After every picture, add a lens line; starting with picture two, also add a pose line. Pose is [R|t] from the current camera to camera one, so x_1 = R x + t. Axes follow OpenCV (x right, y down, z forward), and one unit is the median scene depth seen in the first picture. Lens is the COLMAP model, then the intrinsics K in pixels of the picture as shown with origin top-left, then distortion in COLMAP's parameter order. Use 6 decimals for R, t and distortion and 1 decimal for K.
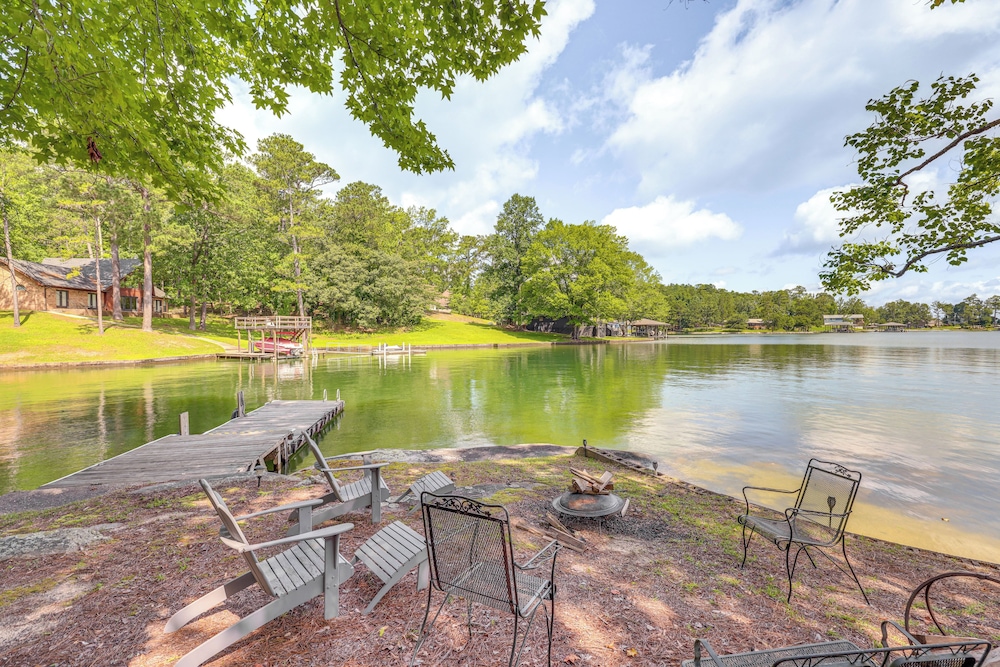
lens RADIAL K [[430.5, 0, 503.7], [0, 430.5, 332.5], [0, 0, 1]] dist [0.001637, -0.000467]
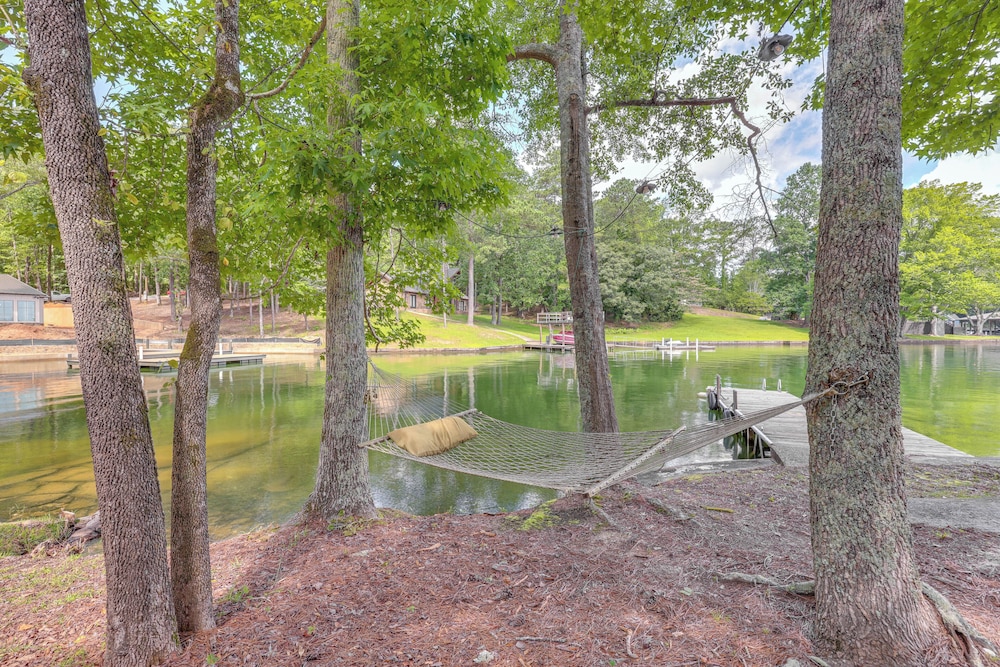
lens RADIAL K [[430.5, 0, 503.7], [0, 430.5, 332.5], [0, 0, 1]] dist [0.001637, -0.000467]
pose [[0.876365, 0.007980, -0.481581, -0.101896], [-0.004802, 0.999958, 0.007830, 0.005005], [0.481623, -0.004549, 0.876366, -0.024891]]
